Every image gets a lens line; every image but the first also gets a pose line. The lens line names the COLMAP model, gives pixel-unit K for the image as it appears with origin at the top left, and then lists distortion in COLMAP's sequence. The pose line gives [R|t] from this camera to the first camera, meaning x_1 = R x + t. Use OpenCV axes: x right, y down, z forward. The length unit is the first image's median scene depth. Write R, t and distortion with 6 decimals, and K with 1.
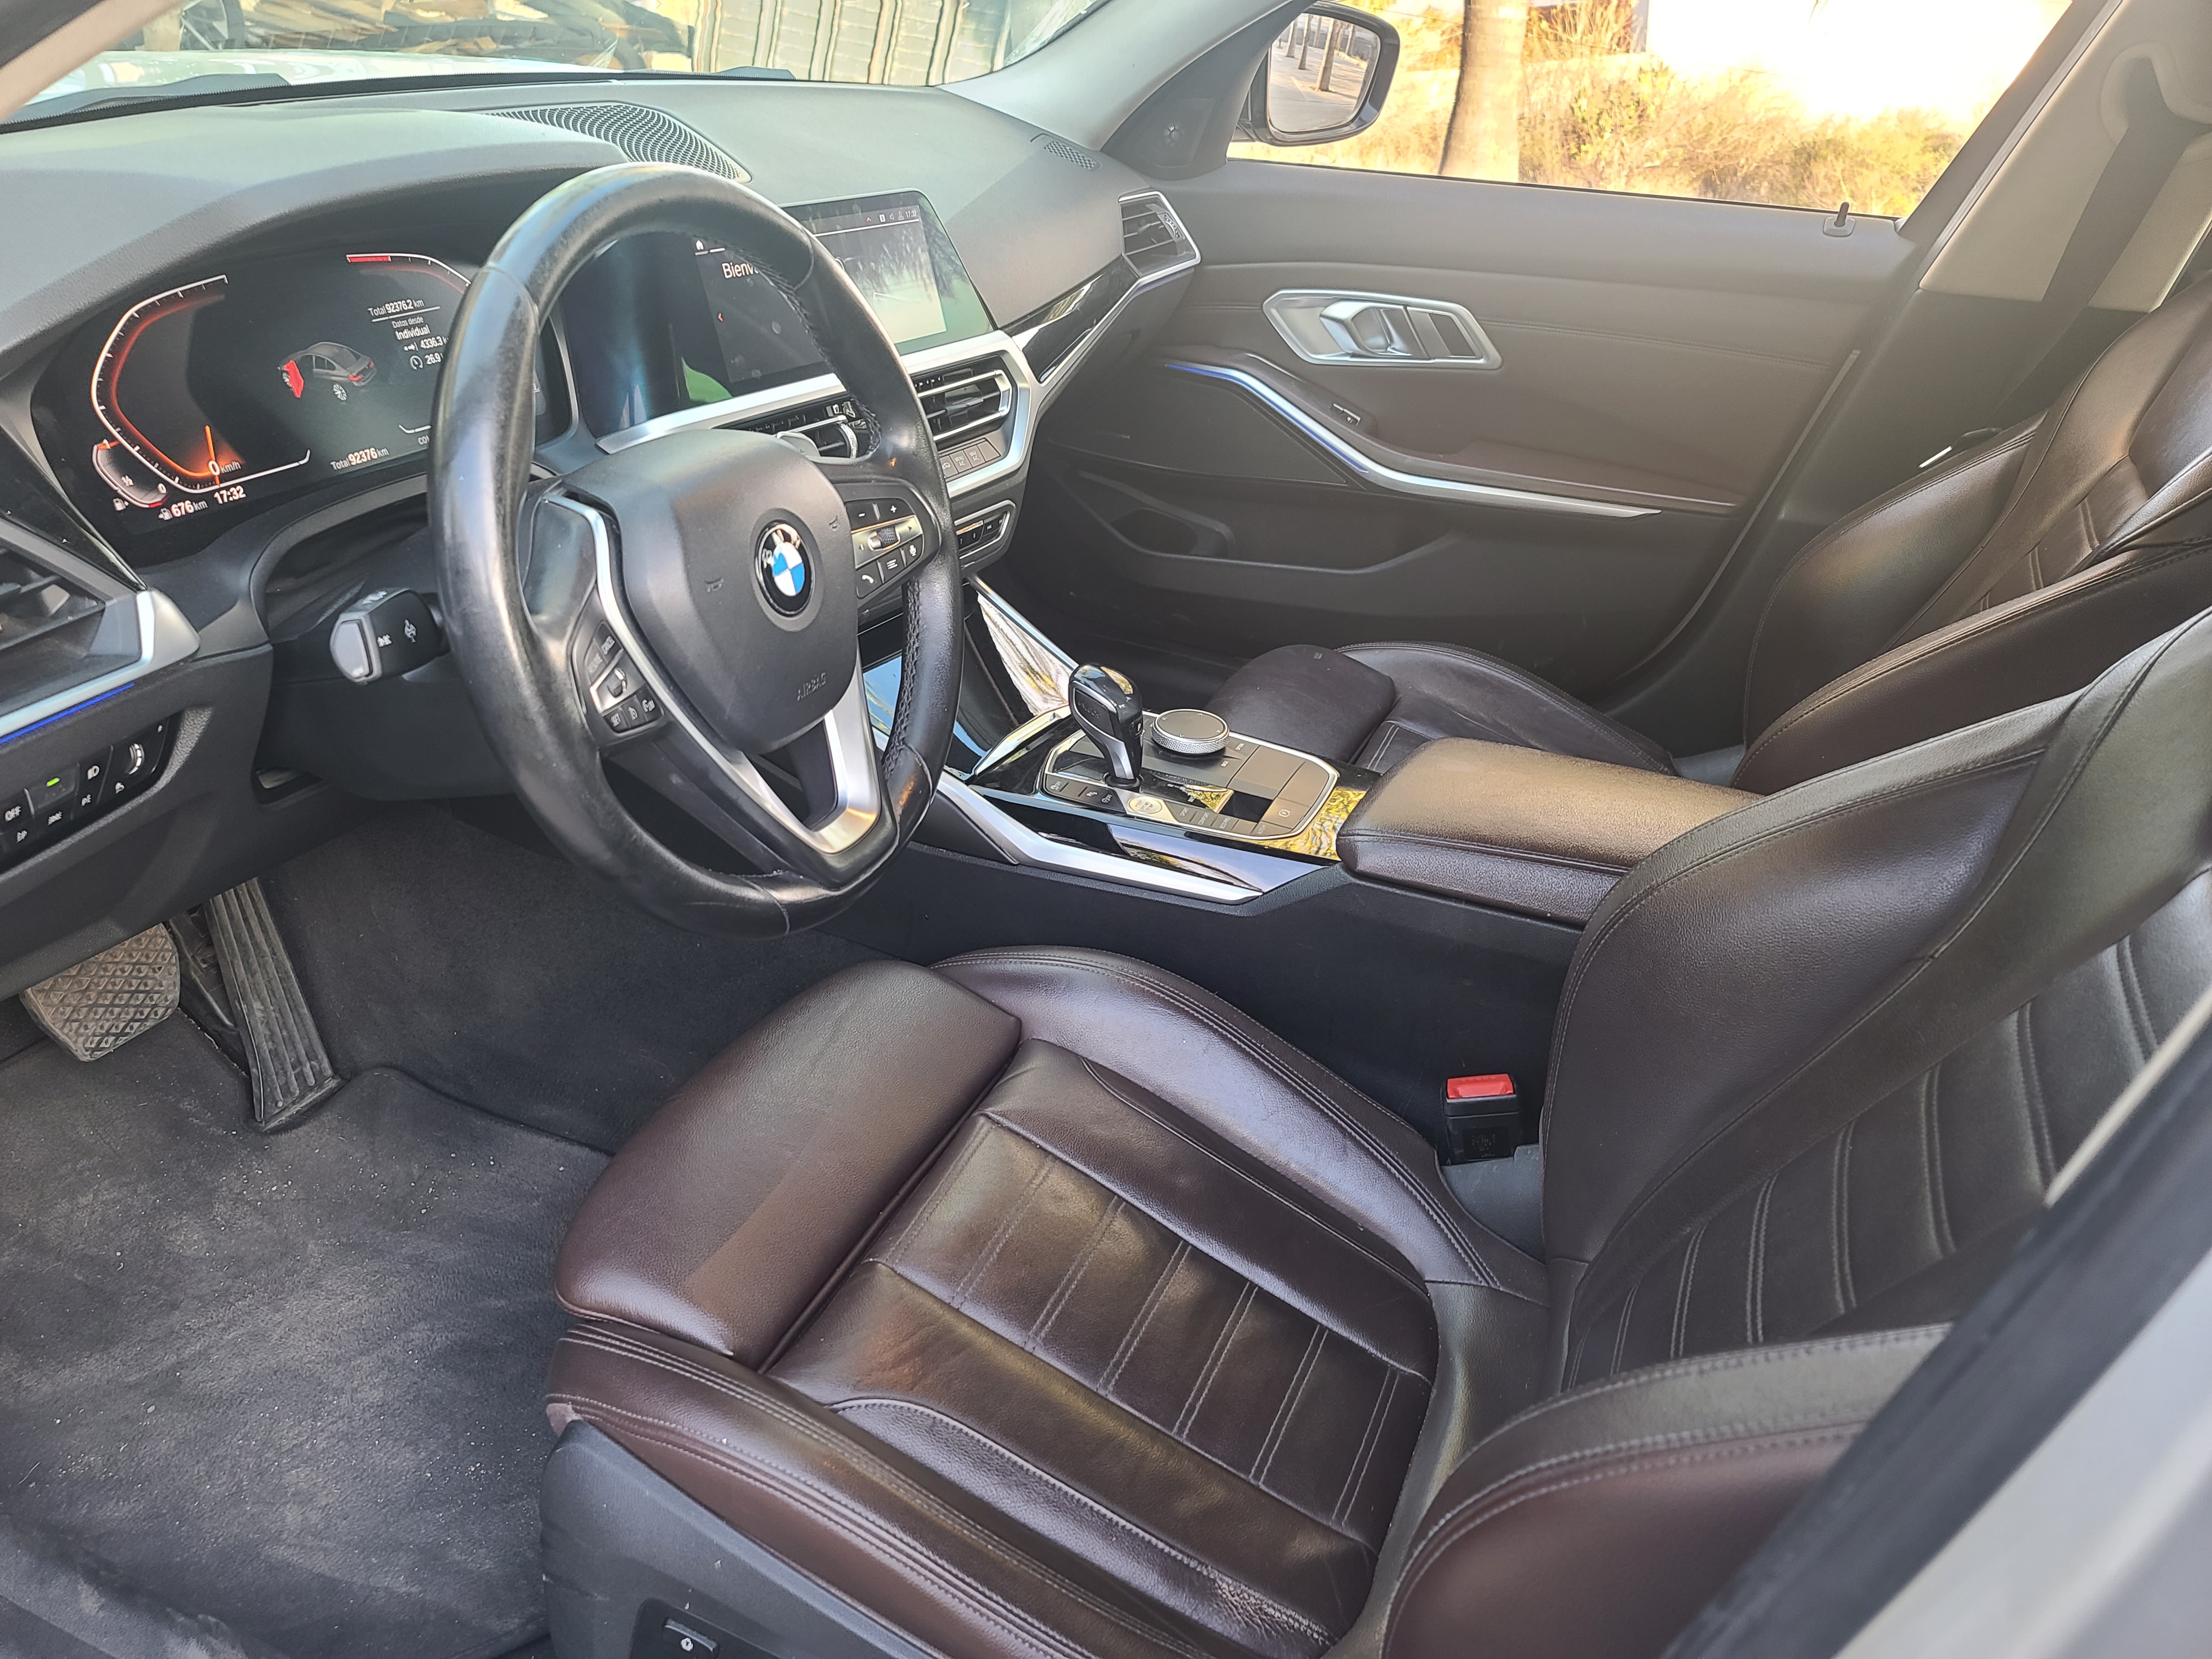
lens RADIAL K [[1576.6, 0, 1069.2], [0, 1576.6, 860.4], [0, 0, 1]] dist [0.096207, -0.088634]
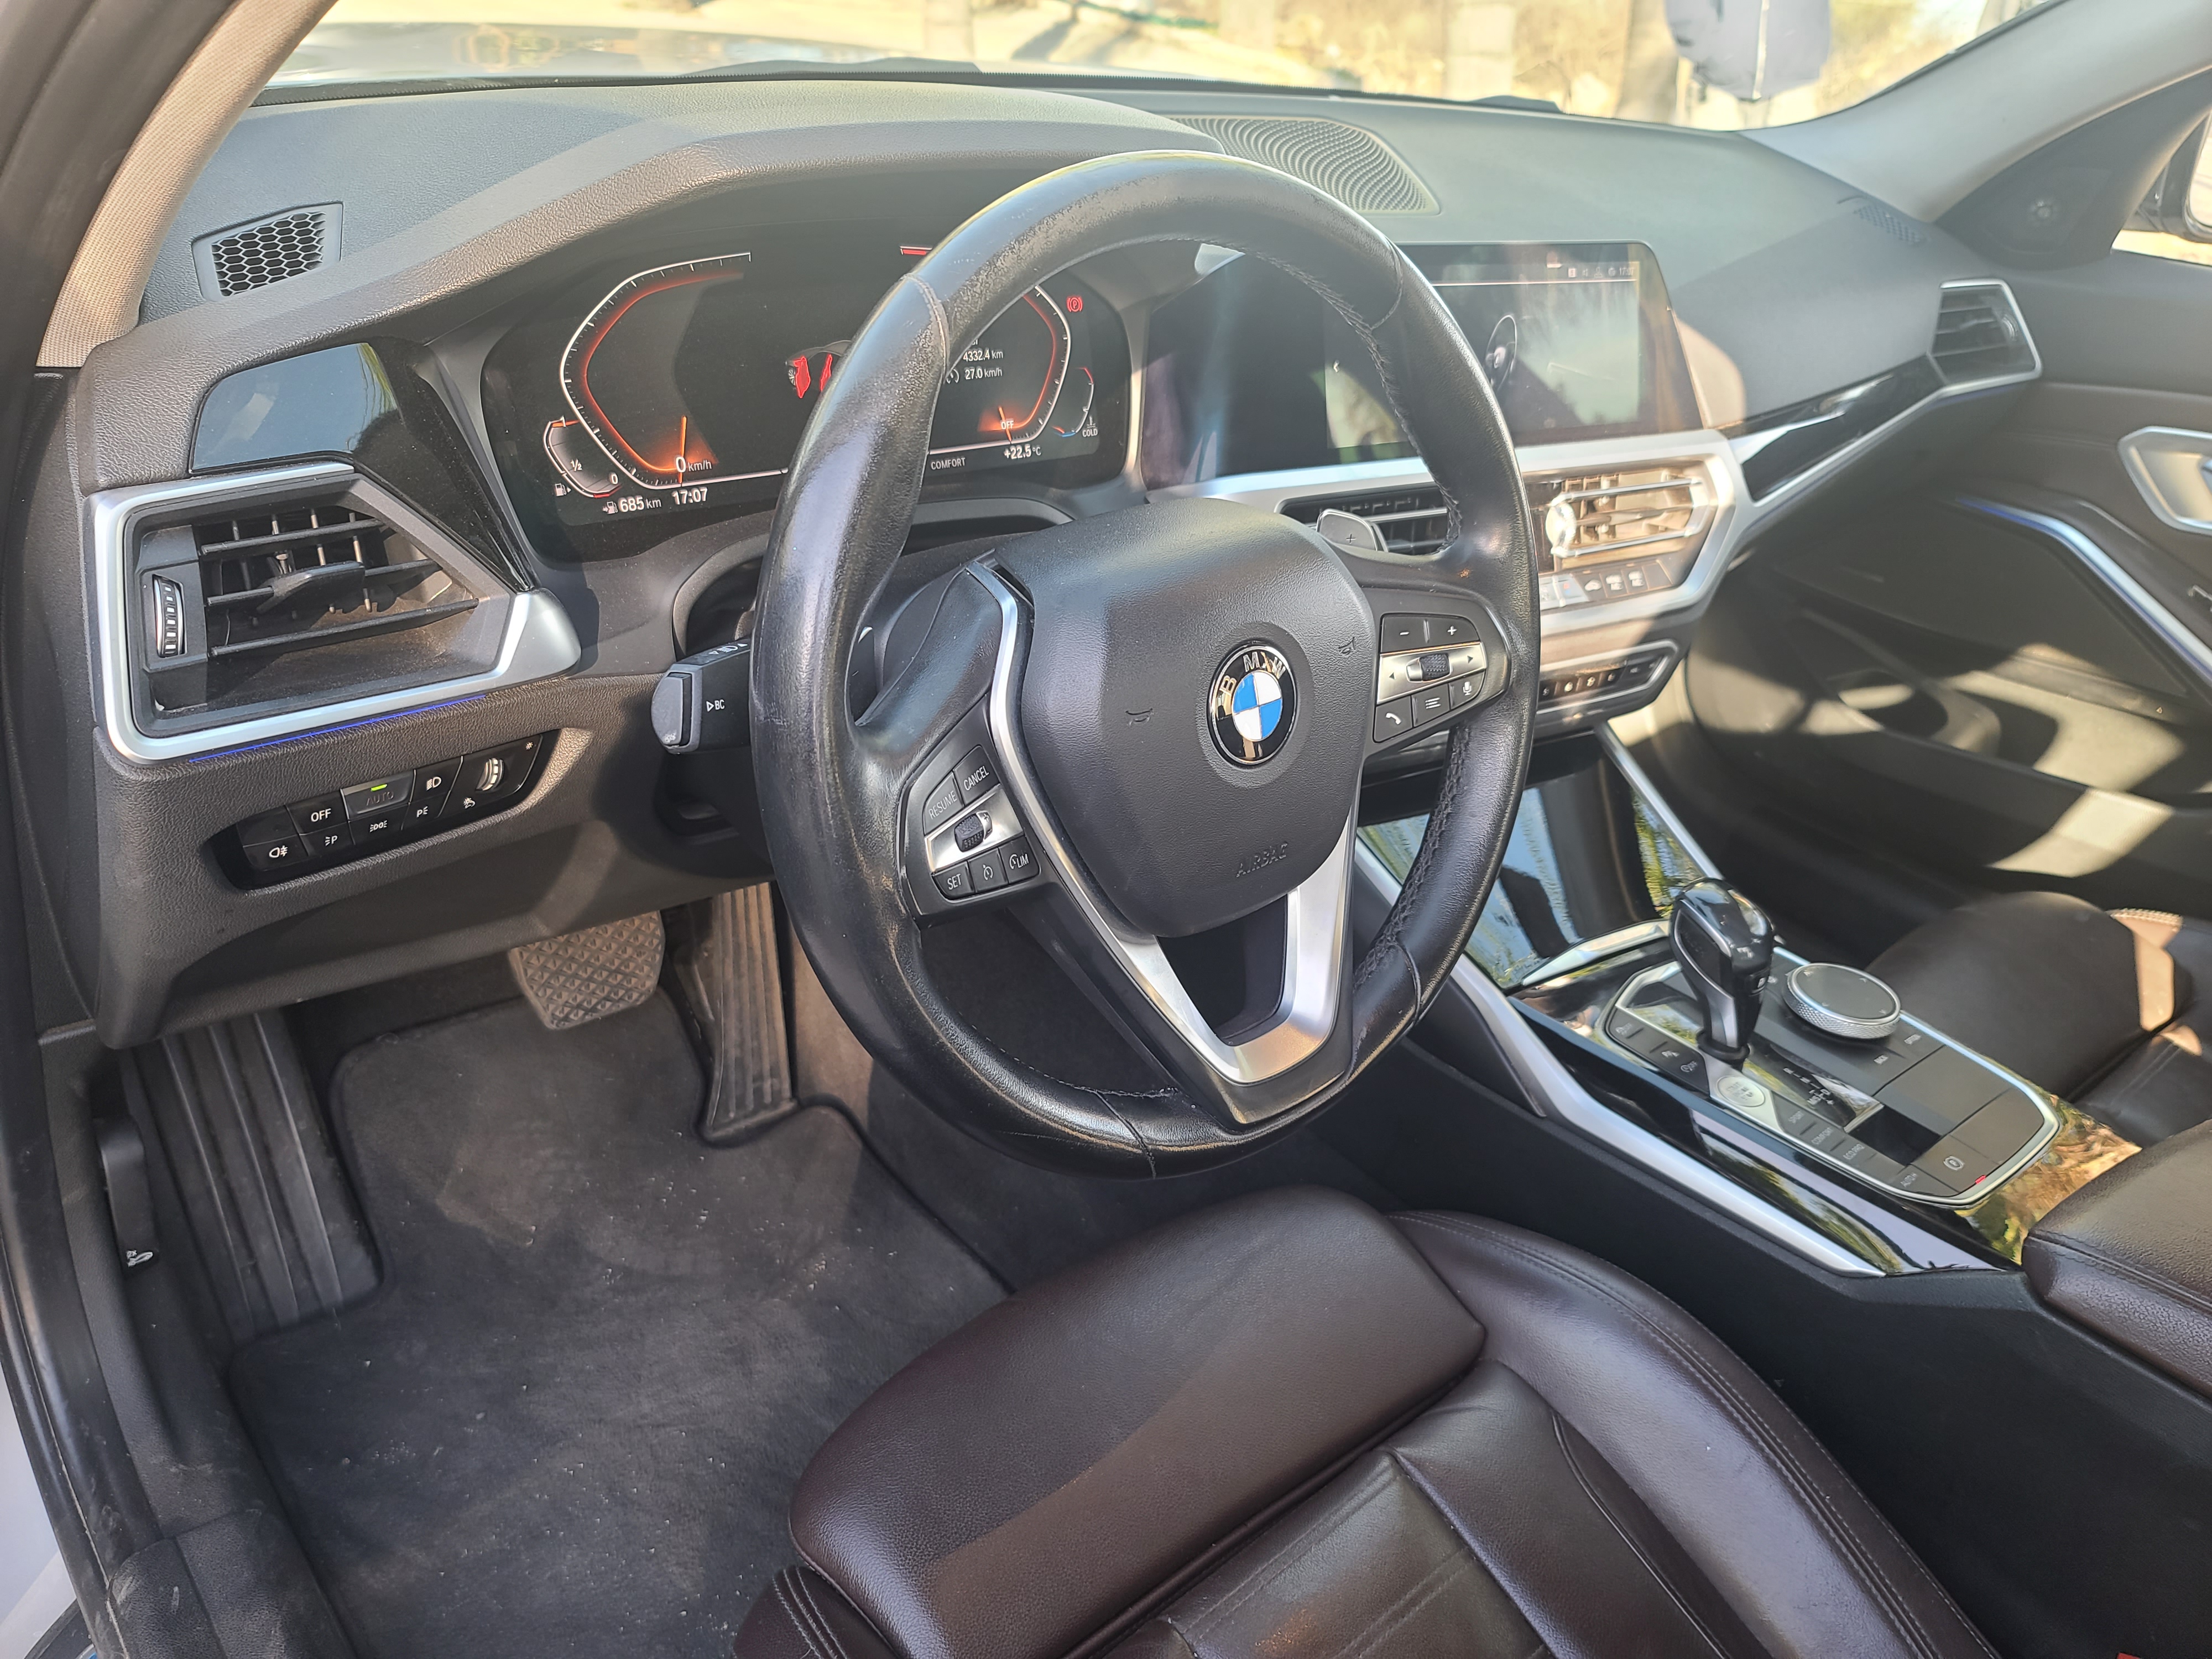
lens RADIAL K [[1616.7, 0, 1112.7], [0, 1616.7, 858.5], [0, 0, 1]] dist [0.060619, -0.066961]
pose [[0.899843, 0.236279, -0.366680, 0.042764], [-0.250167, 0.968152, 0.009936, -0.084806], [0.357350, 0.082791, 0.930294, 0.230385]]
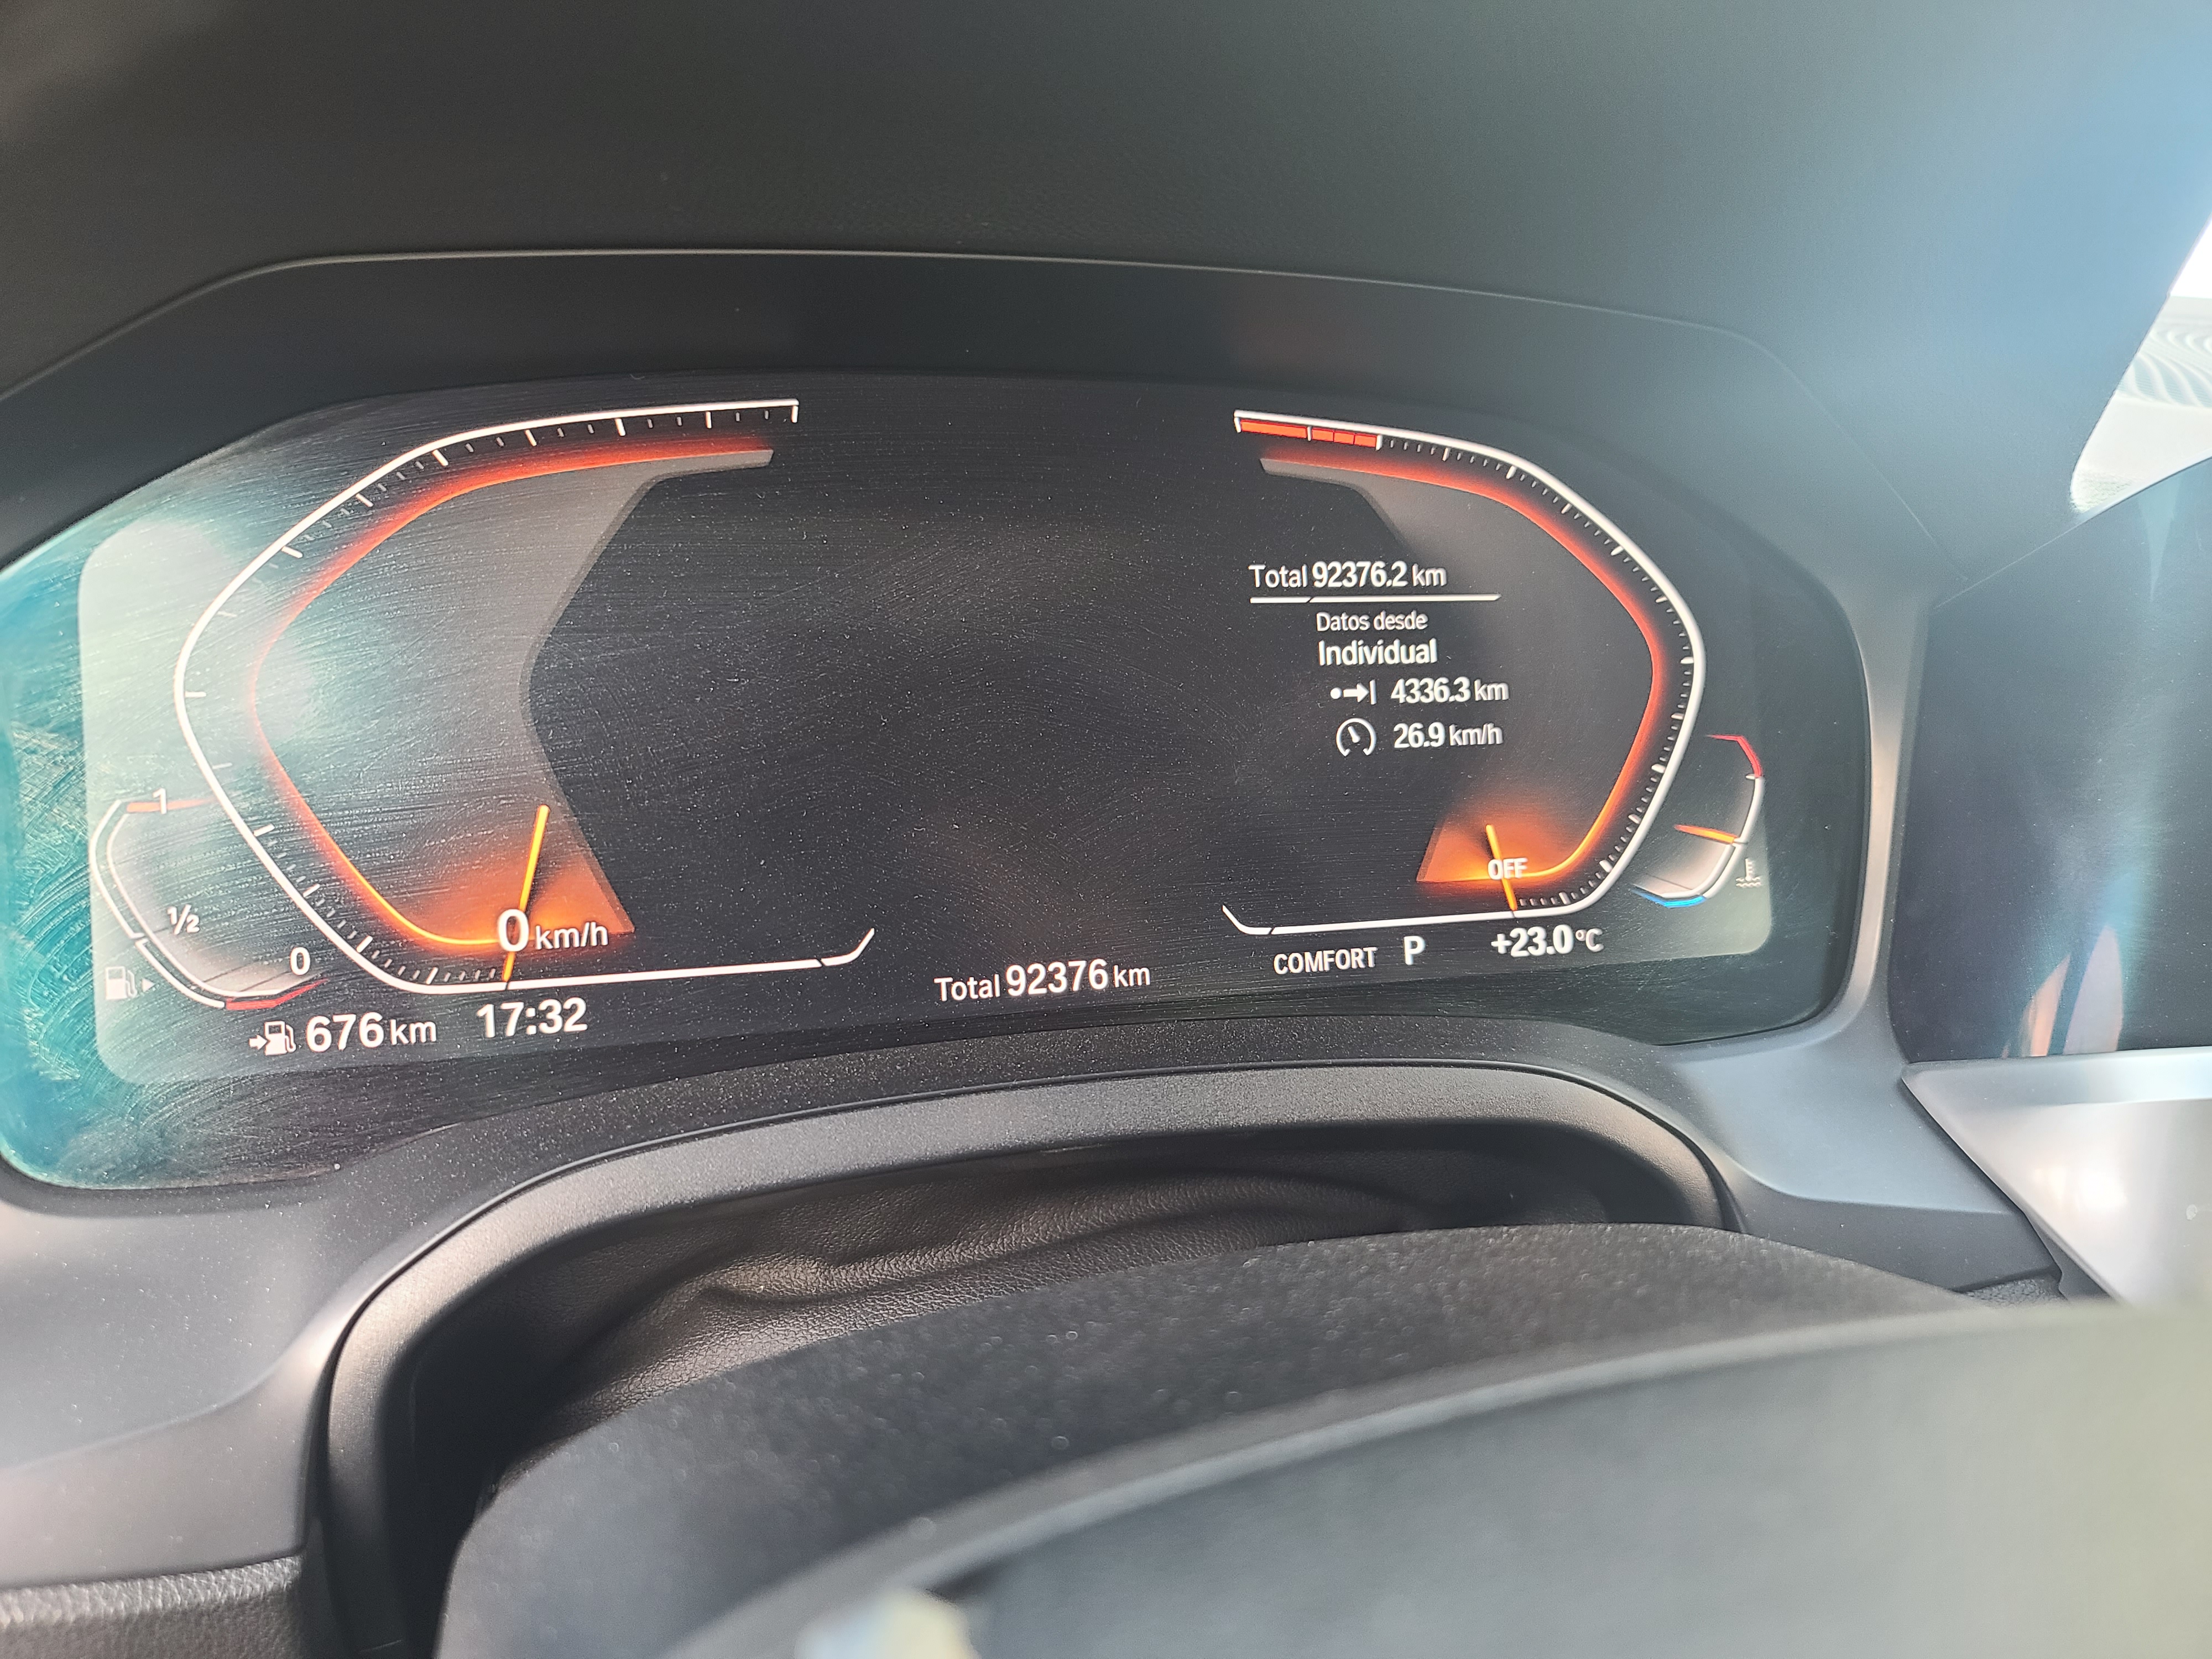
lens RADIAL K [[1597.8, 0, 1106.0], [0, 1597.8, 829.5], [0, 0, 1]] dist [0.008497, -0.000861]
pose [[0.656455, 0.155230, -0.738221, -0.184607], [-0.368714, 0.919765, -0.134470, -0.213263], [0.658116, 0.360467, 0.661020, 0.701715]]
